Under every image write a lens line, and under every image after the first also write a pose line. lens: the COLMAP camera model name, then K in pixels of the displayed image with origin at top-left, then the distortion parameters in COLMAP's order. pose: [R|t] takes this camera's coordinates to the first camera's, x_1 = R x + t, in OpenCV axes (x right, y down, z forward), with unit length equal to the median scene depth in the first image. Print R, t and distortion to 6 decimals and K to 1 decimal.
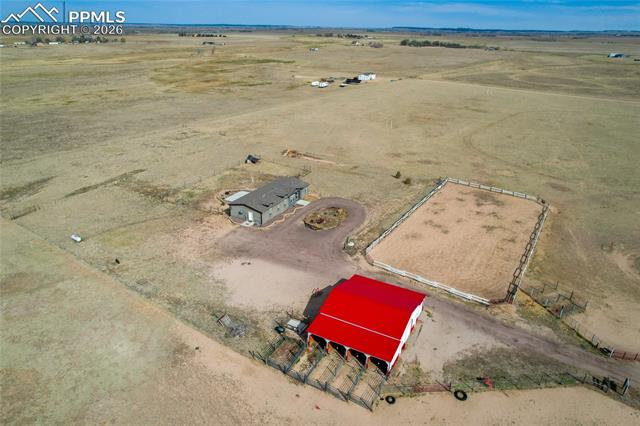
lens RADIAL K [[411.3, 0, 323.3], [0, 411.3, 213.7], [0, 0, 1]] dist [-0.075708, 0.068761]
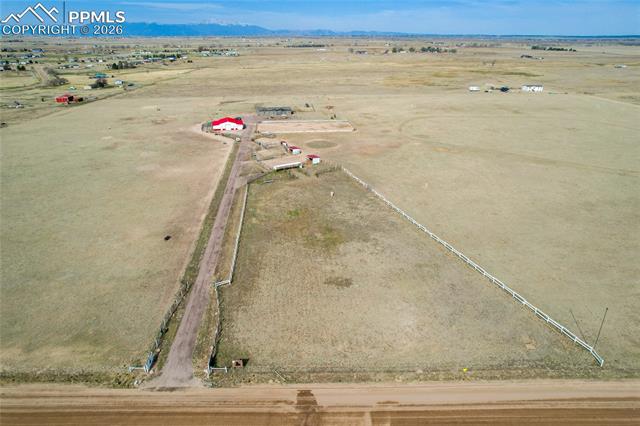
lens RADIAL K [[411.3, 0, 323.3], [0, 411.3, 213.7], [0, 0, 1]] dist [-0.075708, 0.068761]
pose [[0.662329, 0.291847, -0.690033, 2.165272], [-0.308753, 0.945490, 0.103535, 0.225036], [0.682636, 0.144475, 0.716334, -0.597686]]
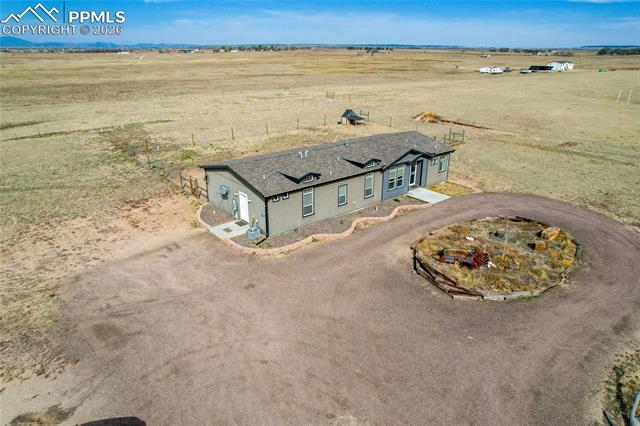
lens RADIAL K [[411.3, 0, 323.3], [0, 411.3, 213.7], [0, 0, 1]] dist [-0.075708, 0.068761]
pose [[0.928439, 0.128313, -0.348621, -0.009361], [-0.143619, 0.989464, -0.018302, 0.007452], [0.342599, 0.067061, 0.937085, 0.684548]]
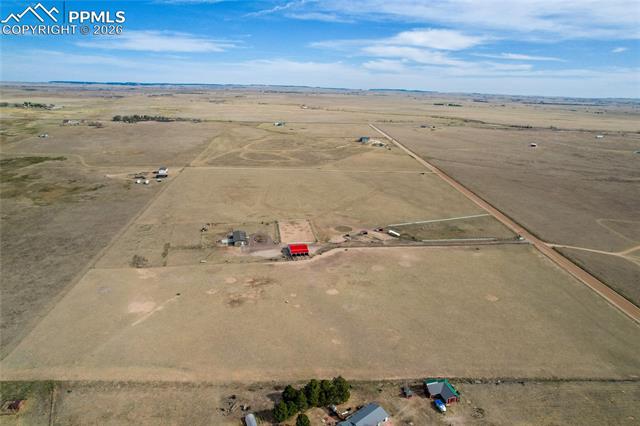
lens RADIAL K [[411.3, 0, 323.3], [0, 411.3, 213.7], [0, 0, 1]] dist [-0.075708, 0.068761]
pose [[0.740619, -0.196019, 0.642698, -1.632107], [0.266375, 0.963782, -0.013012, -0.005936], [-0.616870, 0.180835, 0.766009, -1.792526]]
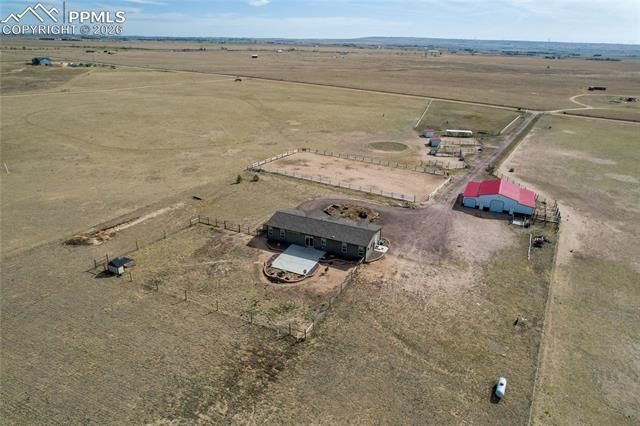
lens RADIAL K [[411.3, 0, 323.3], [0, 411.3, 213.7], [0, 0, 1]] dist [-0.075708, 0.068761]
pose [[-0.055321, -0.406625, 0.911919, -0.876274], [0.390962, 0.831569, 0.394515, -0.398285], [-0.918743, 0.378351, 0.112972, 0.926070]]
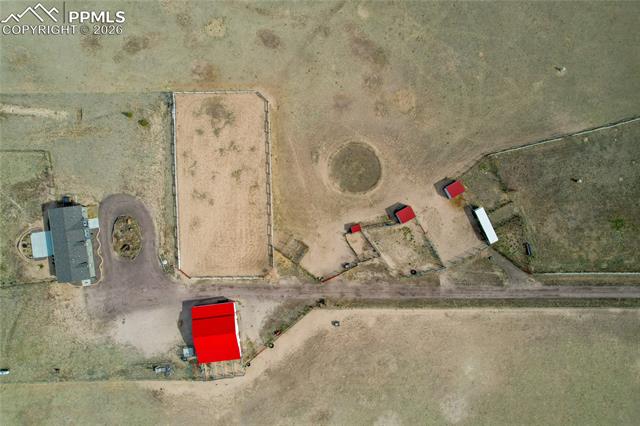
lens RADIAL K [[411.3, 0, 323.3], [0, 411.3, 213.7], [0, 0, 1]] dist [-0.075708, 0.068761]
pose [[0.816582, -0.577217, -0.003788, 0.533340], [0.236572, 0.328676, 0.914333, -0.986372], [-0.526524, -0.747524, 0.404944, 0.223770]]
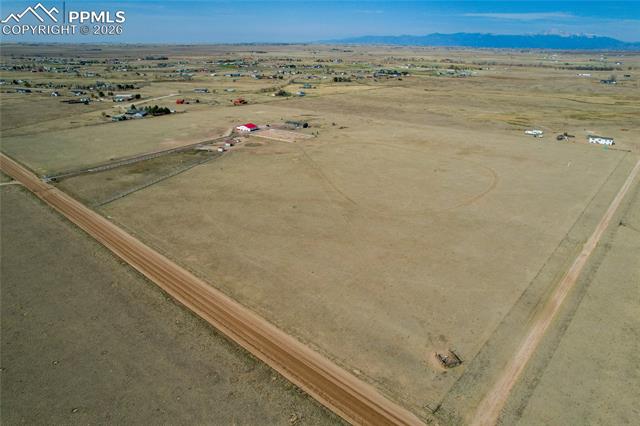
lens RADIAL K [[411.3, 0, 323.3], [0, 411.3, 213.7], [0, 0, 1]] dist [-0.075708, 0.068761]
pose [[-0.001460, 0.376738, -0.926319, 4.032923], [-0.429671, 0.836216, 0.340771, -0.806942], [0.902984, 0.398510, 0.160653, 0.973235]]
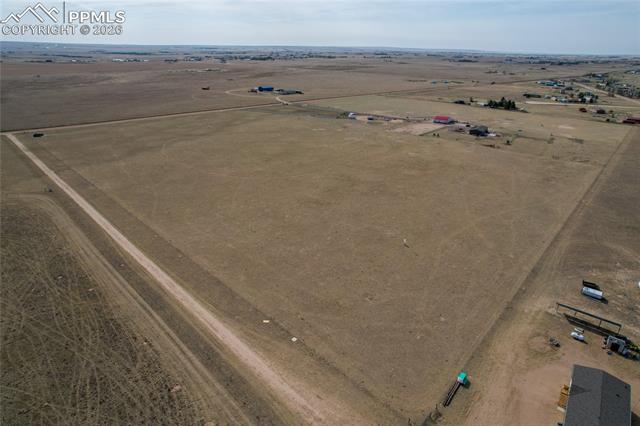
lens RADIAL K [[411.3, 0, 323.3], [0, 411.3, 213.7], [0, 0, 1]] dist [-0.075708, 0.068761]
pose [[-0.995684, -0.058490, 0.072053, 0.835597], [0.012663, 0.683508, 0.729833, -1.979462], [-0.091936, 0.727596, -0.679818, 3.852878]]
